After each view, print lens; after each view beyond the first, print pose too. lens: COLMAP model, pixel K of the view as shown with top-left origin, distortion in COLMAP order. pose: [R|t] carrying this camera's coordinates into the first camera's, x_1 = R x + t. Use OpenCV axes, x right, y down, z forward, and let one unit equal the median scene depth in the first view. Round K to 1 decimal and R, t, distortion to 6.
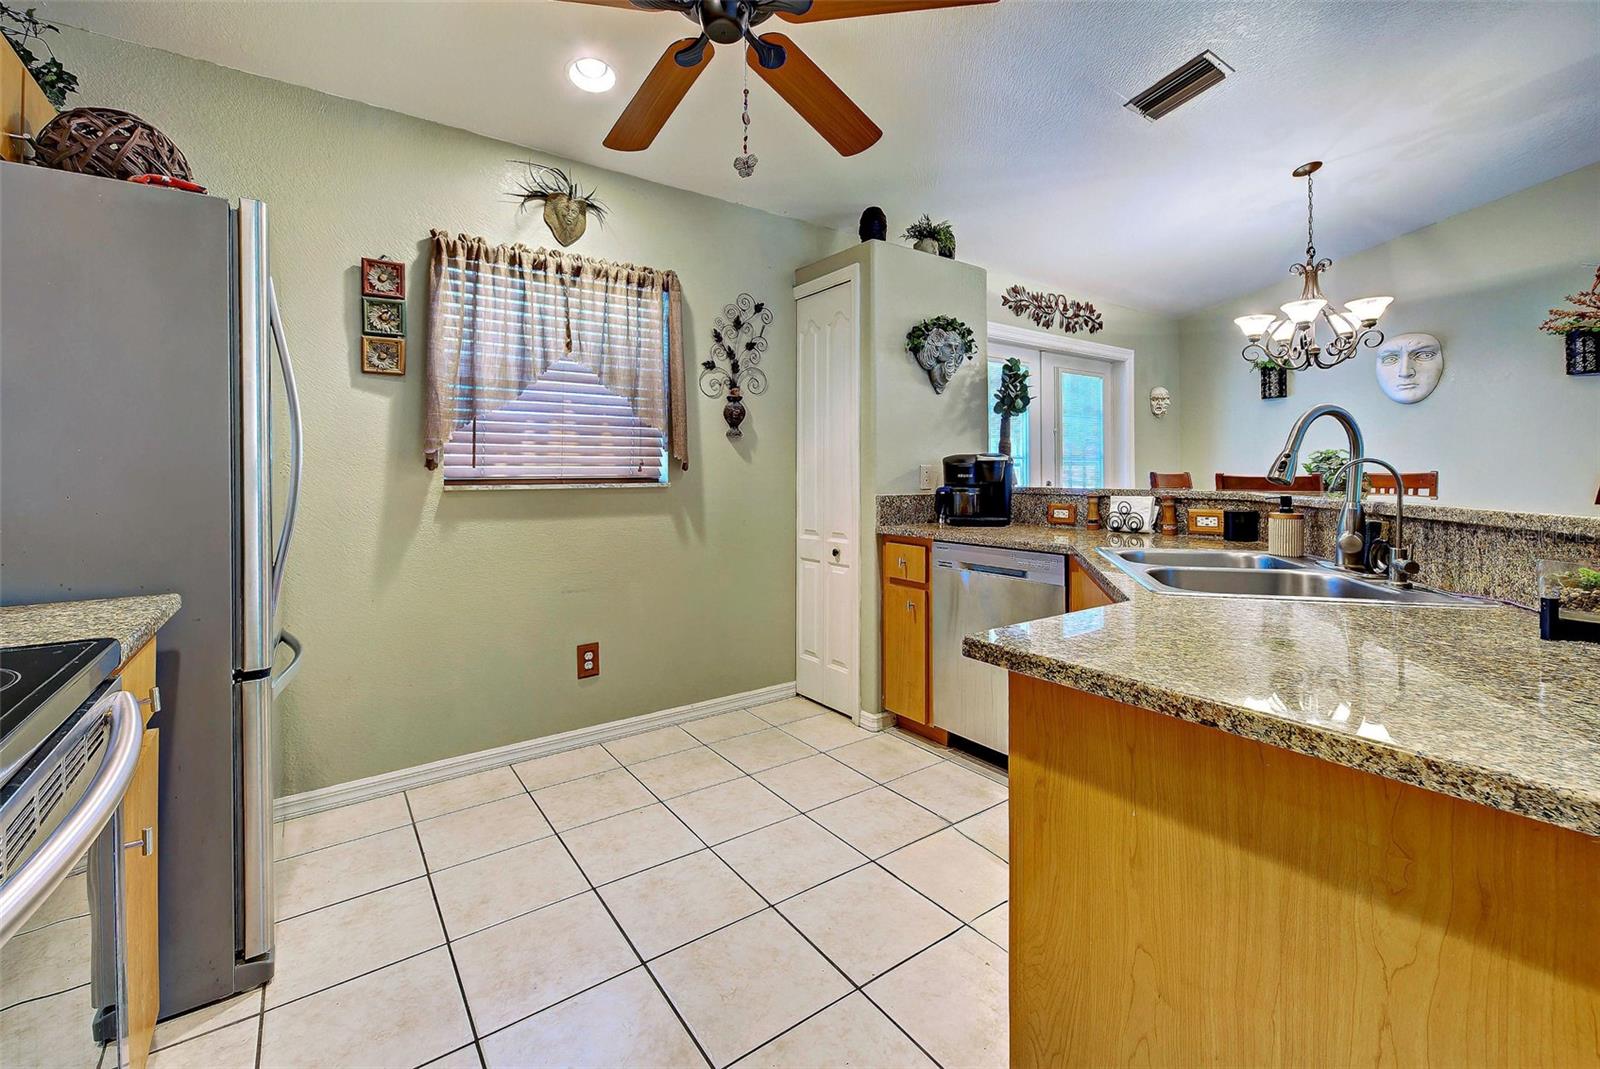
lens RADIAL K [[659.1, 0, 818.2], [0, 659.1, 481.2], [0, 0, 1]] dist [0.007914, -0.004641]
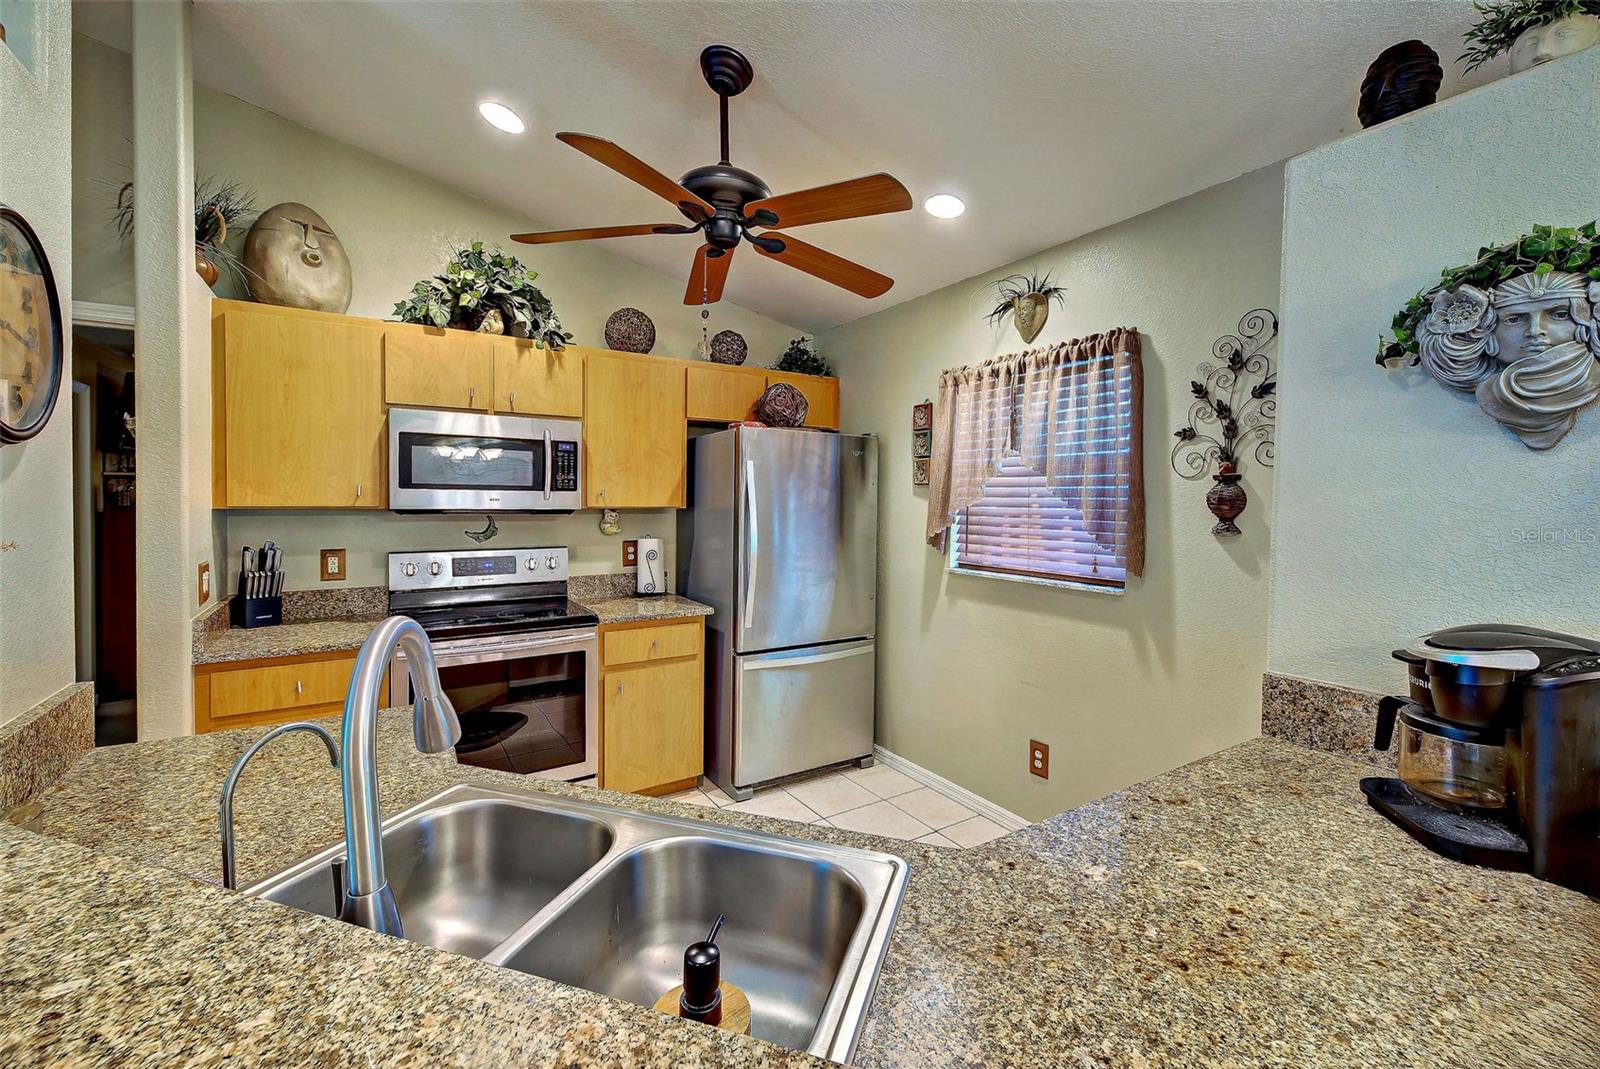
lens RADIAL K [[659.1, 0, 819.7], [0, 659.1, 528.1], [0, 0, 1]] dist [0.007914, -0.004641]
pose [[-0.040983, 0.045613, -0.998118, 0.562835], [-0.022115, 0.998671, 0.046546, -0.098402], [0.998915, 0.023981, -0.039920, 0.629928]]
